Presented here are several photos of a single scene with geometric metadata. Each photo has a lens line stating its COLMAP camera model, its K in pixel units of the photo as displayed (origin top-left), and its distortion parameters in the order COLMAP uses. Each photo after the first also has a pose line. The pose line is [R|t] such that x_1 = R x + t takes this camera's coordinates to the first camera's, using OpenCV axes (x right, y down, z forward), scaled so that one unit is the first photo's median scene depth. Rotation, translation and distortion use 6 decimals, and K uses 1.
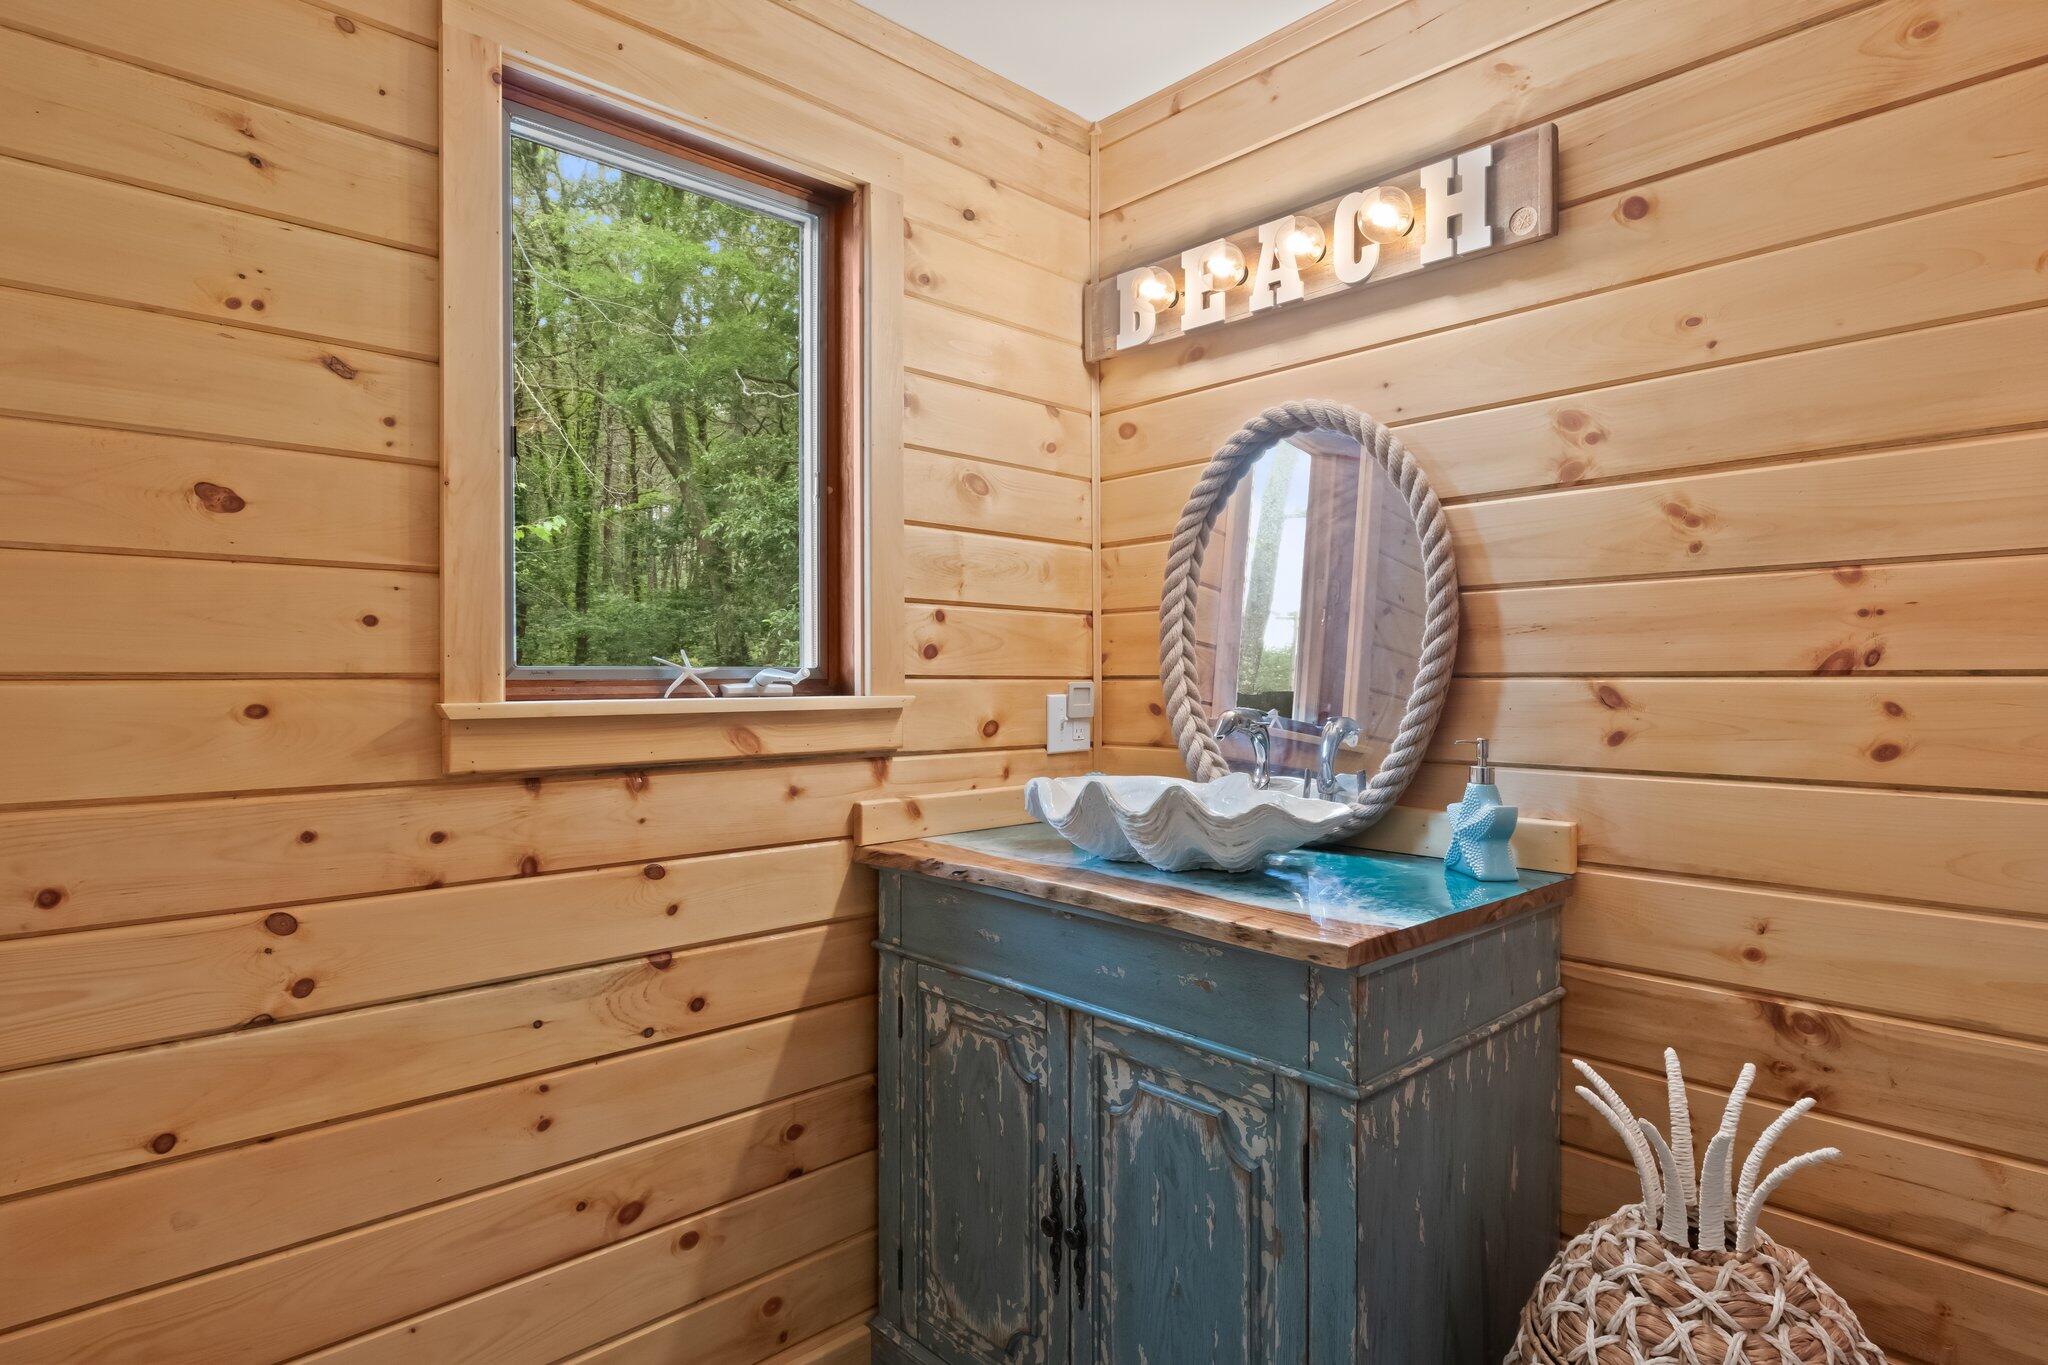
lens RADIAL K [[1095.1, 0, 1026.3], [0, 1095.1, 684.6], [0, 0, 1]] dist [-0.004396, 0.001420]
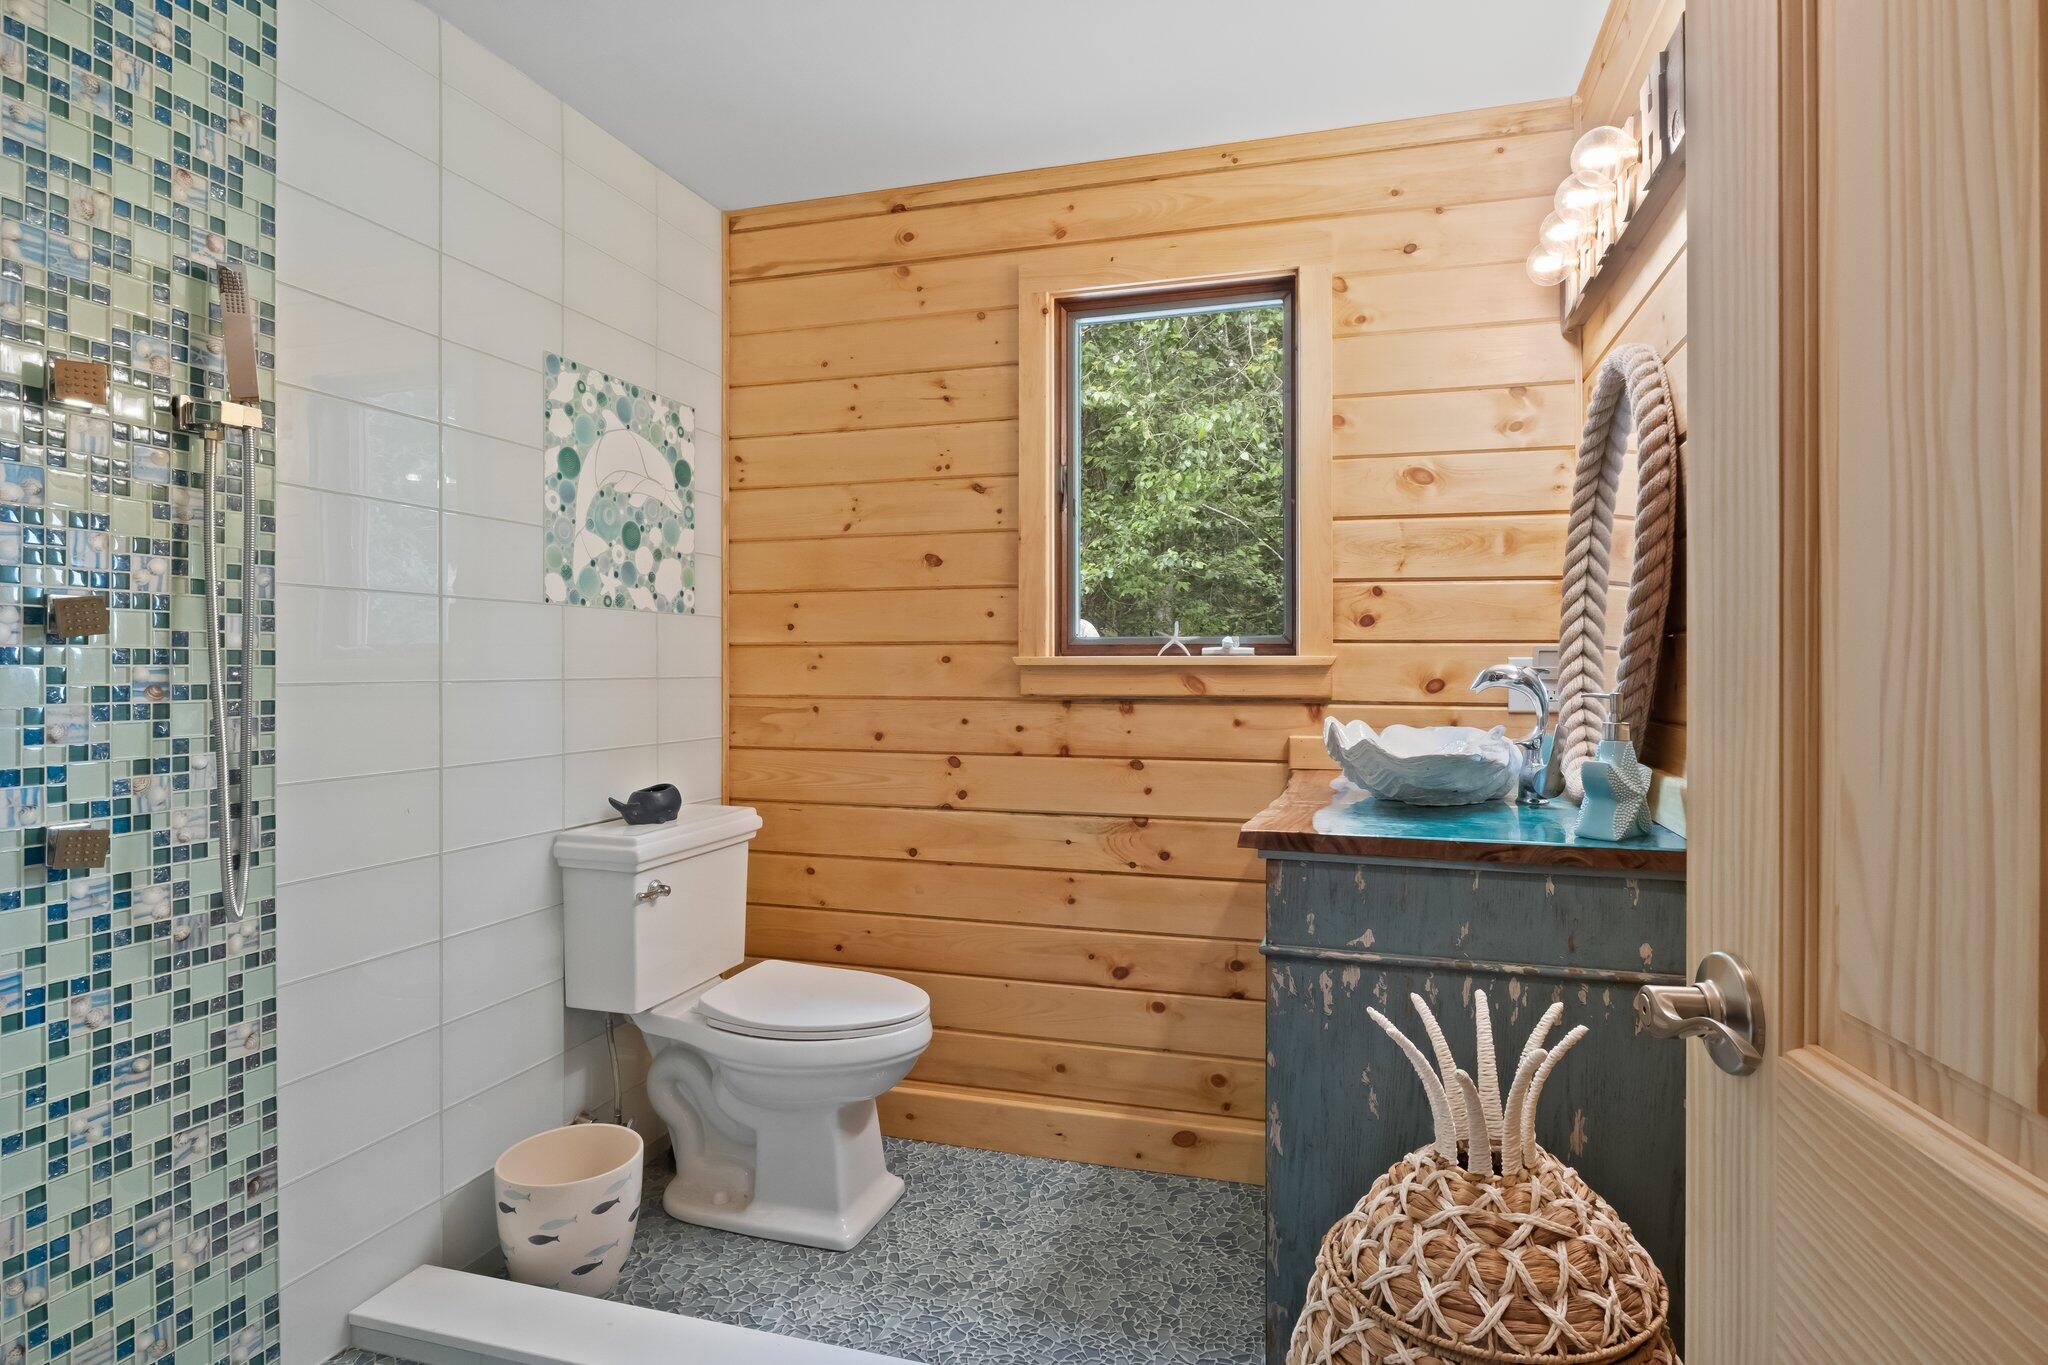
lens RADIAL K [[1095.1, 0, 1028.6], [0, 1095.1, 670.6], [0, 0, 1]] dist [-0.004396, 0.001420]
pose [[0.486517, 0.006332, -0.873648, 1.027094], [-0.007440, 0.999968, 0.003105, 0.032170], [0.873639, 0.004990, 0.486549, 0.093716]]
